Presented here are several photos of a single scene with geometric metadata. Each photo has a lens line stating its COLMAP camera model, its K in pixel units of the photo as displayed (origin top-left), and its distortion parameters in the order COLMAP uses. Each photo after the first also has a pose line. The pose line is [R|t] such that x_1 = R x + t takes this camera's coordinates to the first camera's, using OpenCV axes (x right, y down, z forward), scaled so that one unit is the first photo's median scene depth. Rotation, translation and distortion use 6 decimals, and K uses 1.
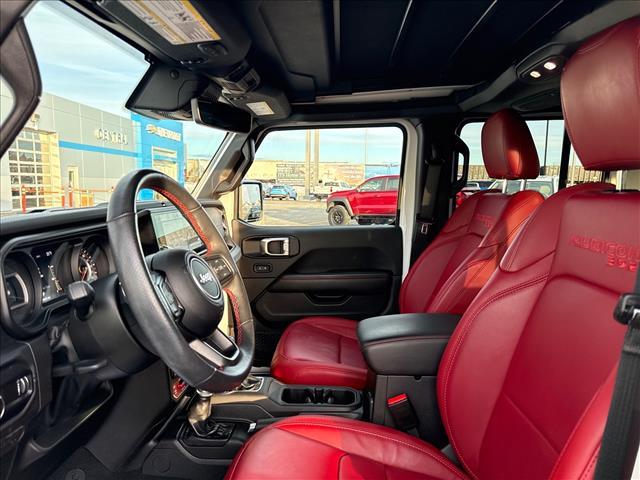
lens RADIAL K [[454.4, 0, 320.3], [0, 454.4, 239.8], [0, 0, 1]] dist [0.010308, -0.013768]
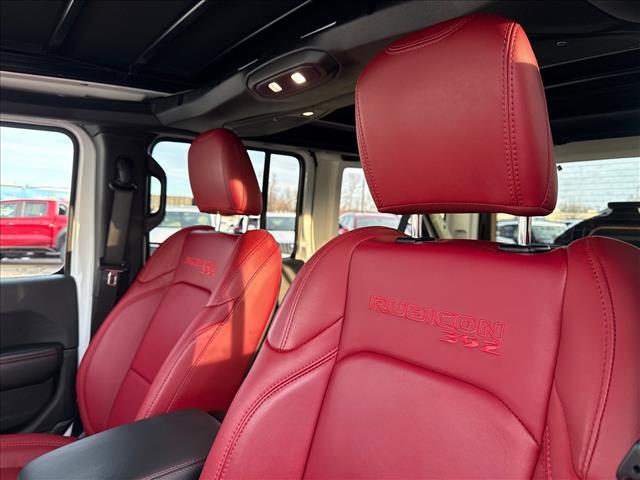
lens RADIAL K [[454.4, 0, 325.4], [0, 454.4, 250.9], [0, 0, 1]] dist [0.010308, -0.013768]
pose [[0.742732, -0.022717, 0.669203, -0.002121], [0.049037, 0.998586, -0.020526, -0.035945], [-0.667791, 0.048062, 0.742796, 0.232799]]
